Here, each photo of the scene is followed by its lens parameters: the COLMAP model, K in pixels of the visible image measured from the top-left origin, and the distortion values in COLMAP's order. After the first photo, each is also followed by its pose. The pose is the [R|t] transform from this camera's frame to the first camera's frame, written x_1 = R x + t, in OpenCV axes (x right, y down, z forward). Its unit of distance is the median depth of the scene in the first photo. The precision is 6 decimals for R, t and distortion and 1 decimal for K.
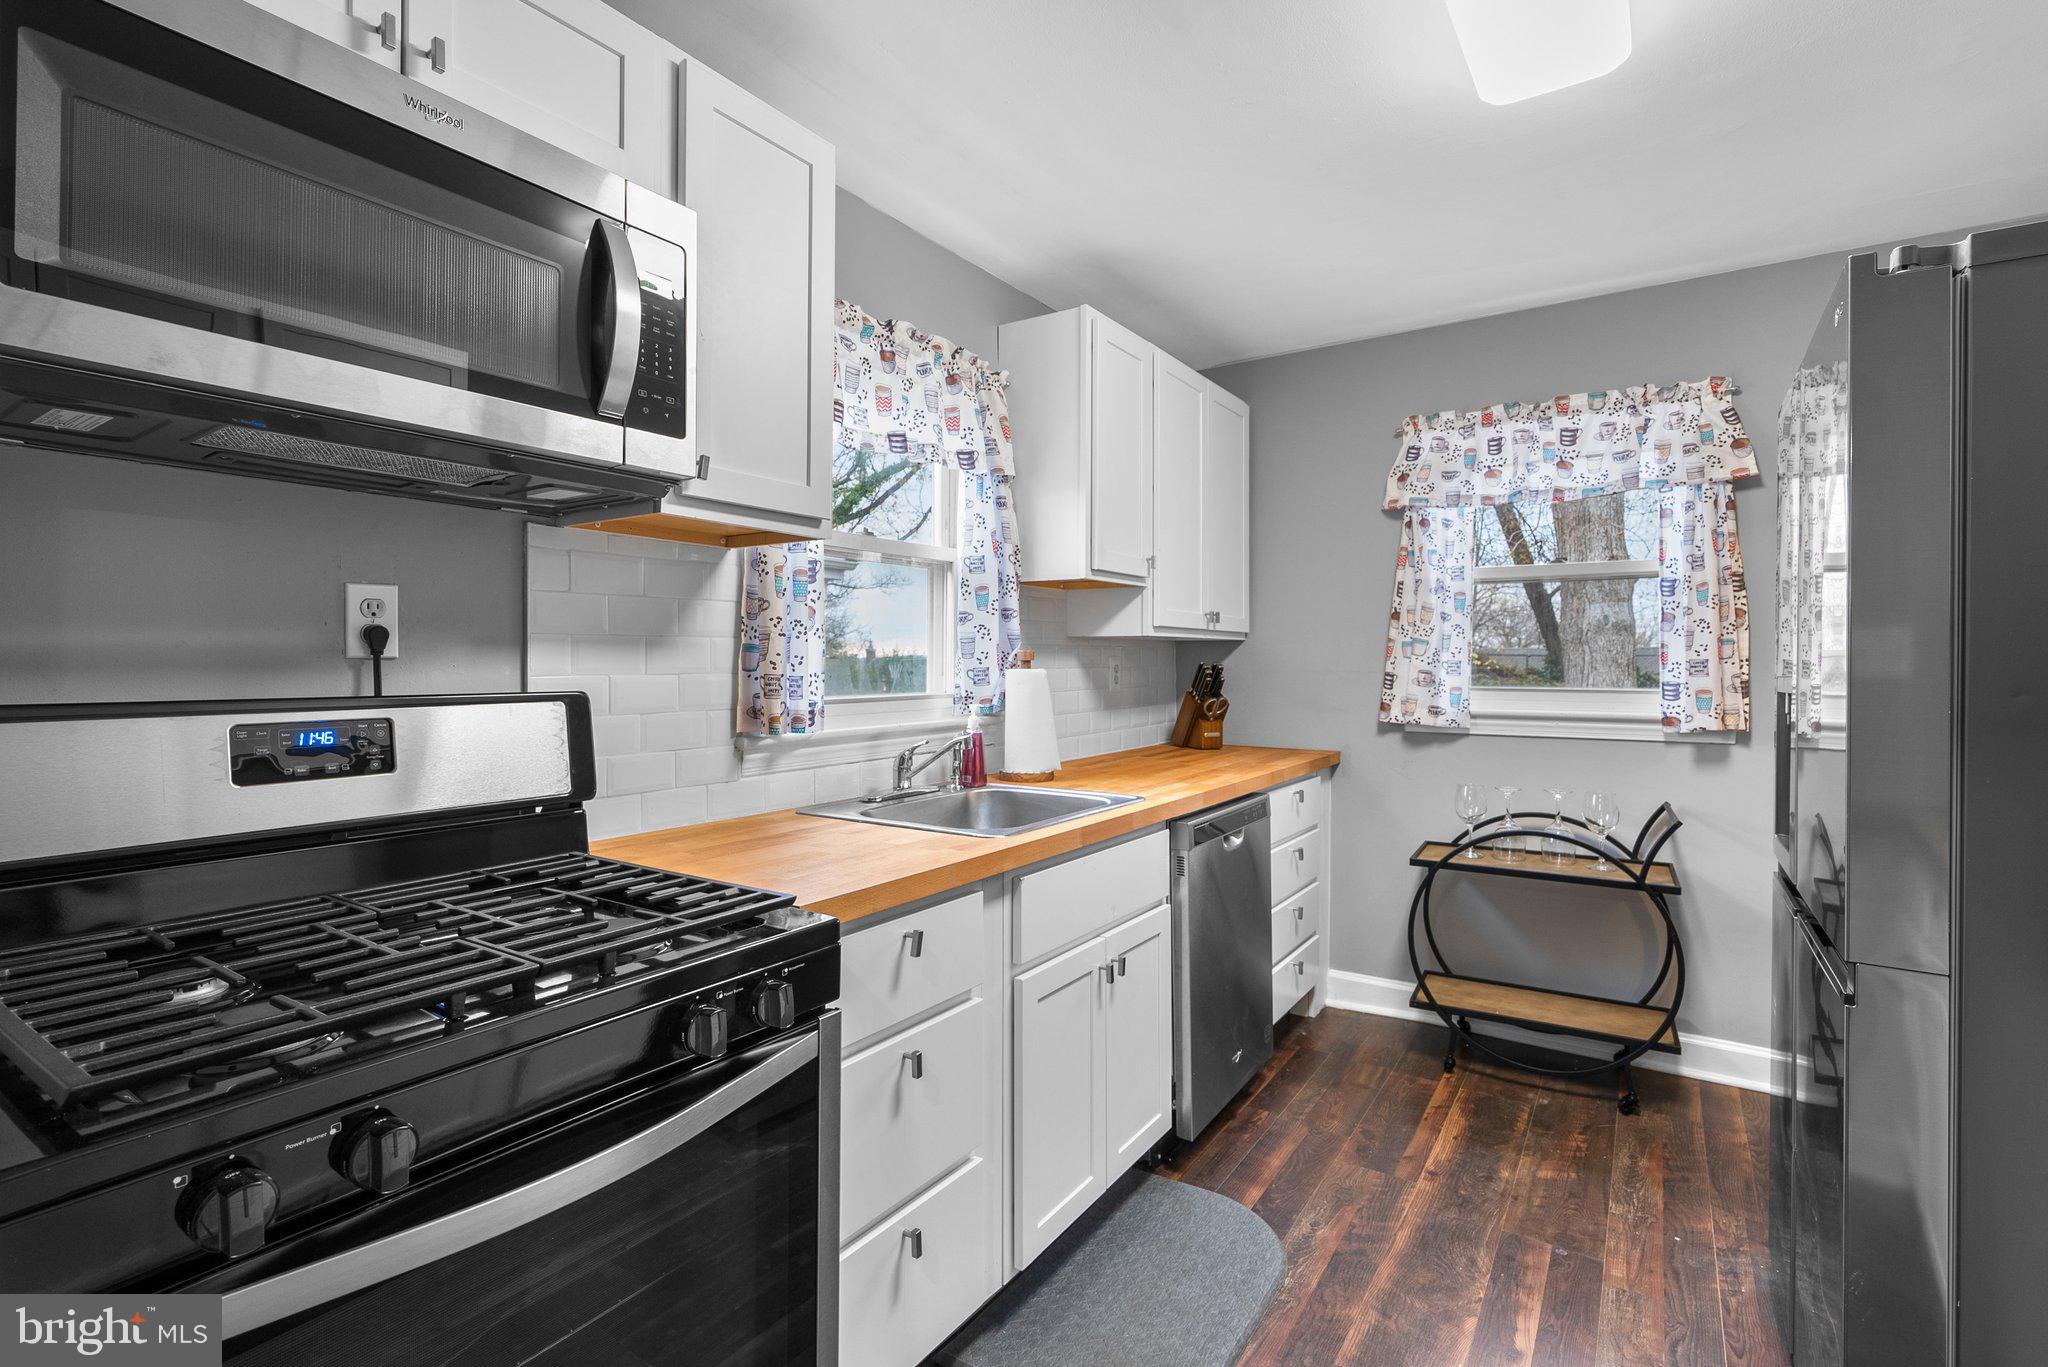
lens RADIAL K [[940.4, 0, 1048.3], [0, 940.4, 647.0], [0, 0, 1]] dist [-0.000975, 0.007890]
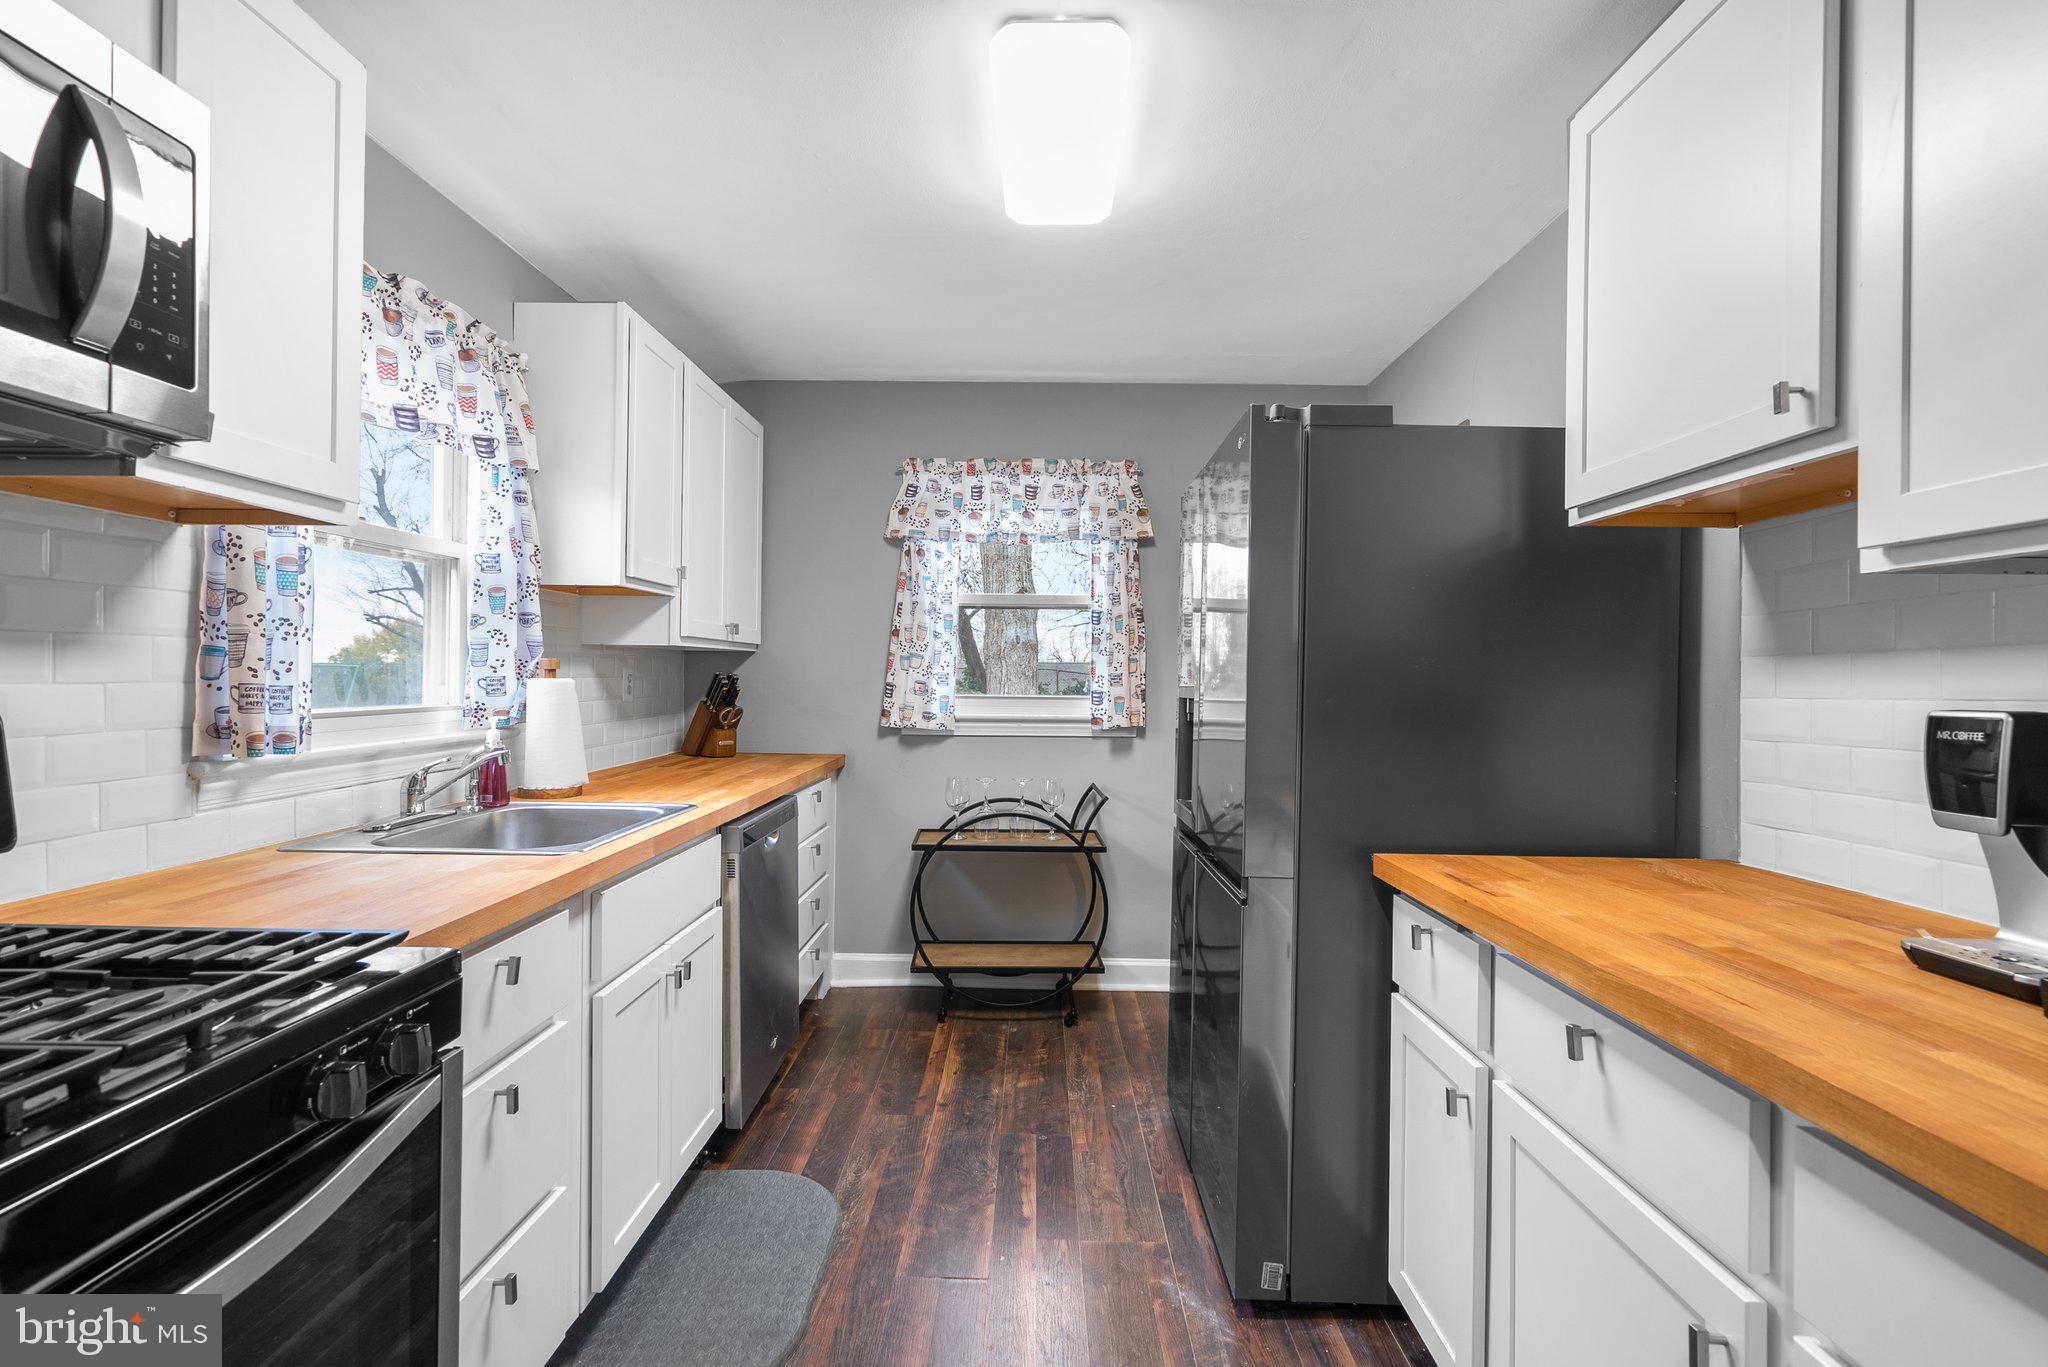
lens RADIAL K [[913.3, 0, 1014.2], [0, 913.3, 669.1], [0, 0, 1]] dist [0.001670, 0.000796]
pose [[0.854205, 0.010271, 0.519836, -0.101847], [-0.016806, 0.999828, 0.007861, -0.000657], [-0.519665, -0.015451, 0.854230, -0.018125]]
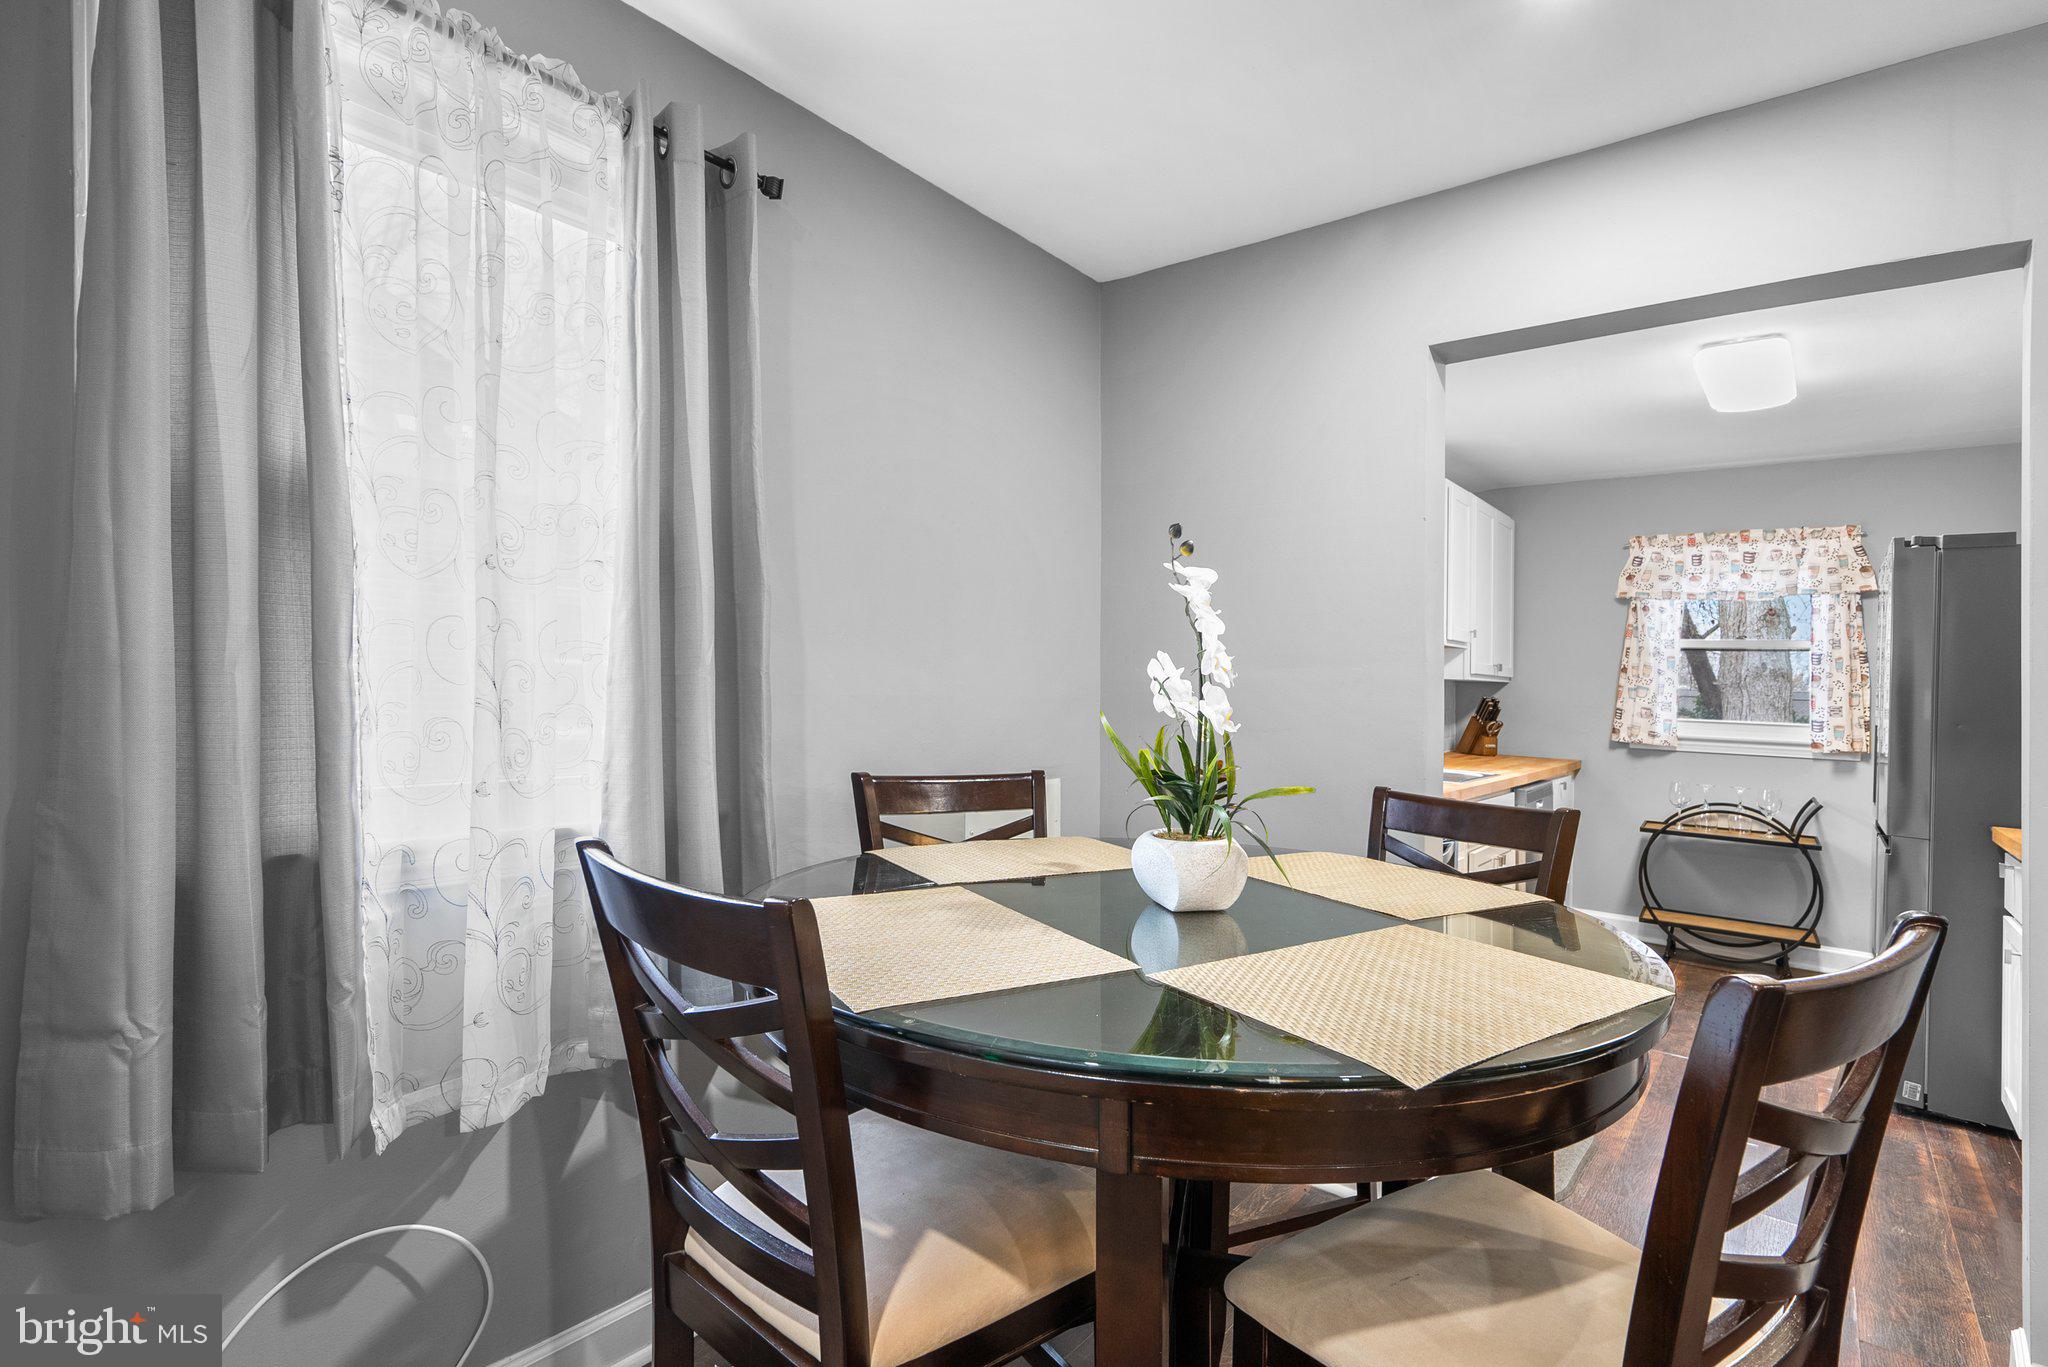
lens RADIAL K [[988.4, 0, 1049.2], [0, 988.4, 641.5], [0, 0, 1]] dist [-0.003184, 0.000520]
pose [[0.995218, 0.026984, -0.093877, -0.499684], [-0.029373, 0.999276, -0.024165, -0.017696], [0.093157, 0.026807, 0.995291, -0.821436]]
